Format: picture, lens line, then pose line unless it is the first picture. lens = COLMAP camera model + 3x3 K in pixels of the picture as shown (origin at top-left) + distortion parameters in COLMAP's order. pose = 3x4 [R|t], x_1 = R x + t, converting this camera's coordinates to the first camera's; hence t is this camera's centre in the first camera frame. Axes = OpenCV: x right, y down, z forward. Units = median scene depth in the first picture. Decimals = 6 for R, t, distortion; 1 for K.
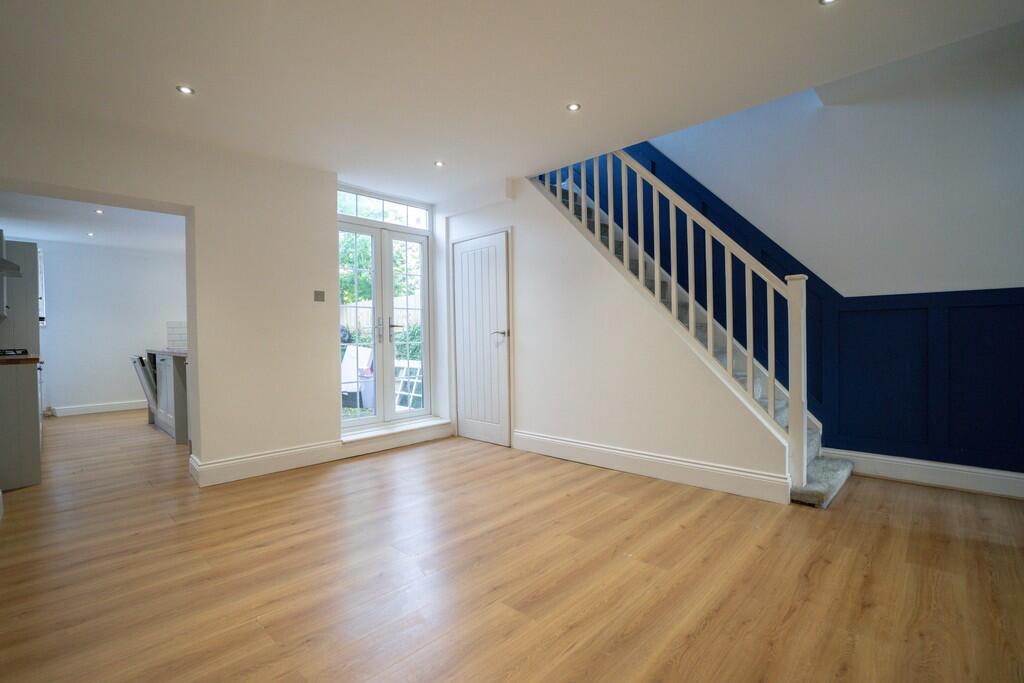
lens RADIAL K [[467.9, 0, 508.0], [0, 467.9, 343.1], [0, 0, 1]] dist [-0.045834, 0.013331]
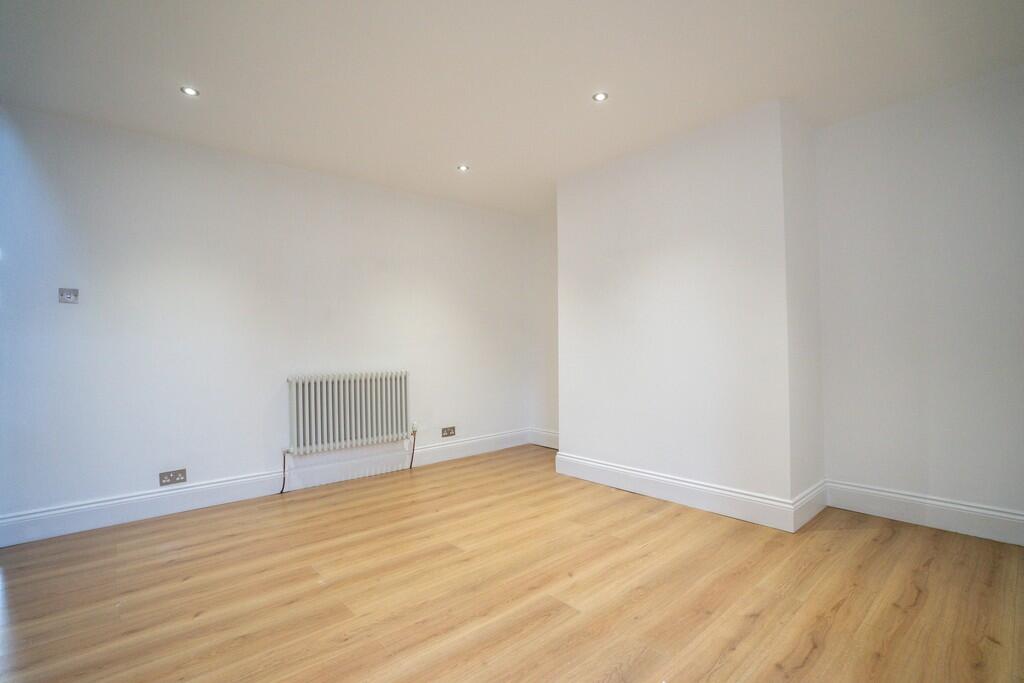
lens RADIAL K [[467.9, 0, 508.0], [0, 467.9, 343.1], [0, 0, 1]] dist [-0.045834, 0.013331]
pose [[-0.994627, 0.033795, 0.097851, -0.234110], [0.033513, 0.999428, -0.004518, -0.022922], [-0.097948, -0.001215, -0.995191, 1.887529]]
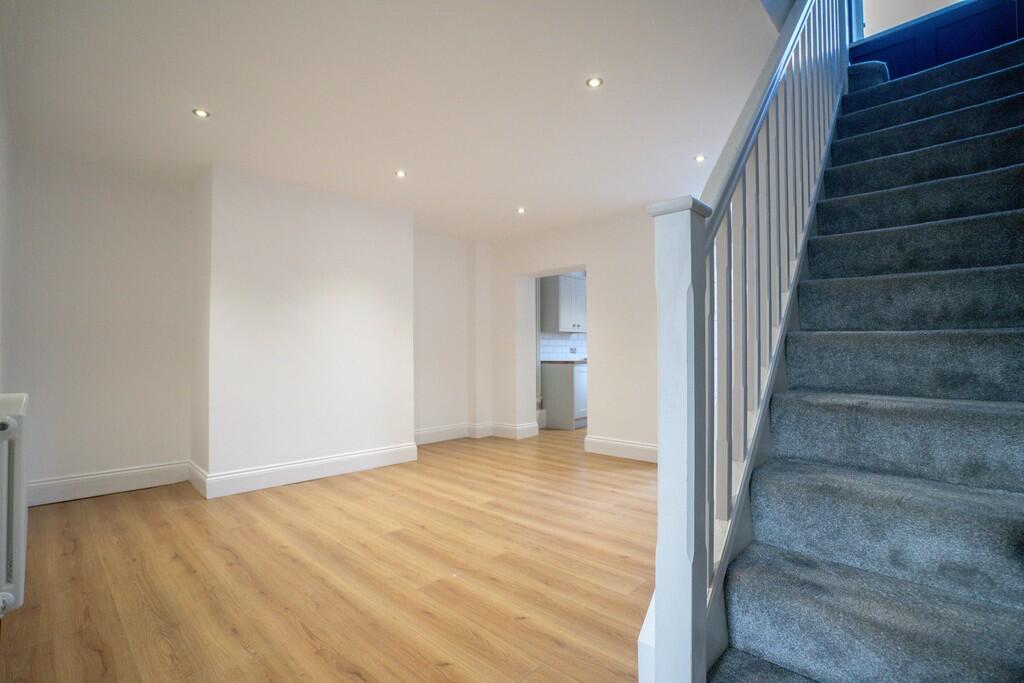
lens RADIAL K [[467.9, 0, 508.0], [0, 467.9, 343.1], [0, 0, 1]] dist [-0.045834, 0.013331]
pose [[-0.004602, -0.008202, -0.999956, 1.248321], [-0.006660, 0.999944, -0.008172, -0.036485], [0.999967, 0.006622, -0.004656, 1.097053]]
